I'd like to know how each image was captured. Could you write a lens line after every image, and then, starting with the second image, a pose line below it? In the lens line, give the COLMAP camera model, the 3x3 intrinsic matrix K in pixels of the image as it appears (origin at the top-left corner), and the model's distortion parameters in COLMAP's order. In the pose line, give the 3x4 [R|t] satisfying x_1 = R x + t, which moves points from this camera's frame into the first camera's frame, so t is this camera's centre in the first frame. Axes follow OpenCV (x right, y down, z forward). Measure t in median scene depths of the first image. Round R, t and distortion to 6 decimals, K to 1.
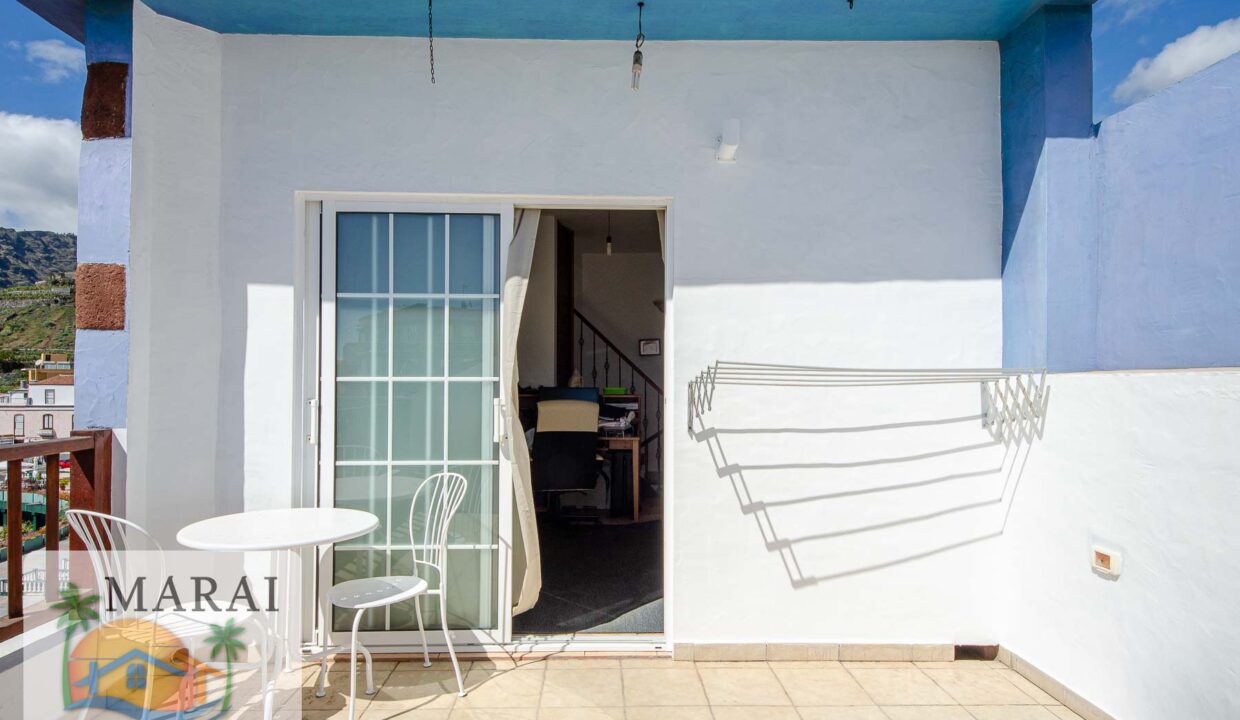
lens RADIAL K [[646.0, 0, 618.3], [0, 646.0, 362.1], [0, 0, 1]] dist [0.000811, -0.000002]
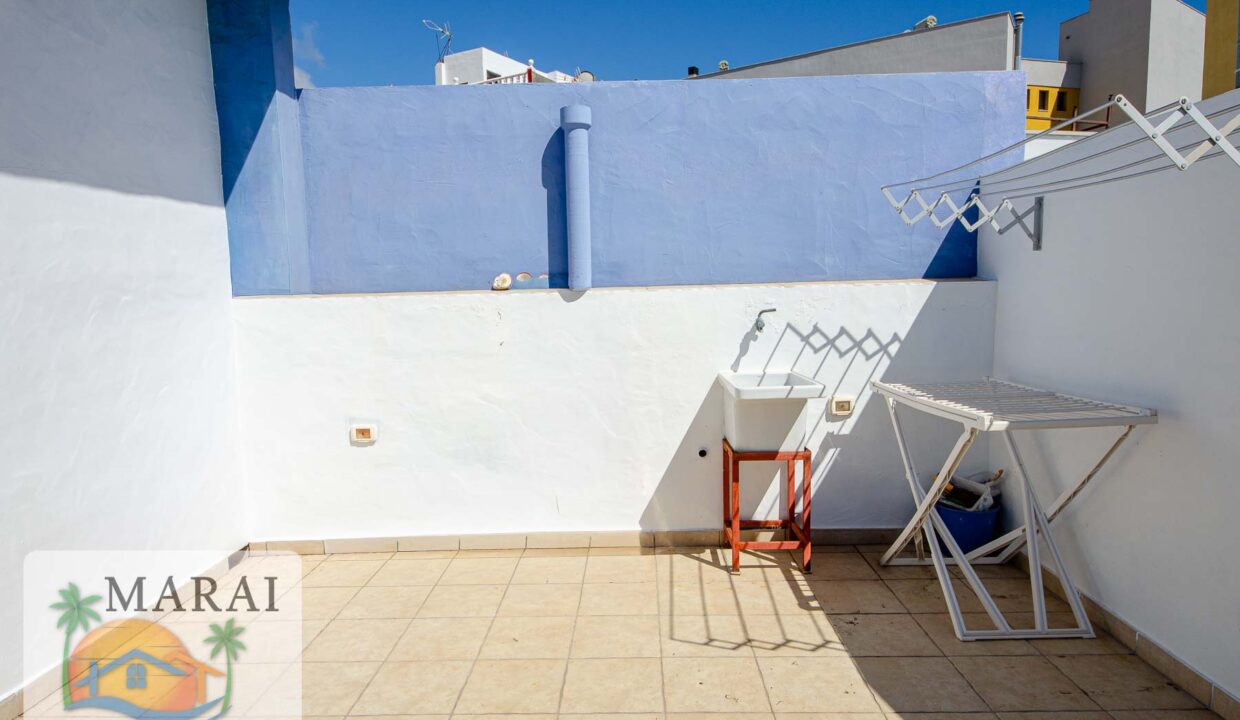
lens RADIAL K [[718.9, 0, 620.9], [0, 718.9, 362.3], [0, 0, 1]] dist [0.000151, -0.000543]
pose [[0.054788, -0.107417, 0.992703, -0.629256], [-0.005294, 0.994151, 0.107866, -0.009726], [-0.998484, -0.011165, 0.053899, 0.329026]]
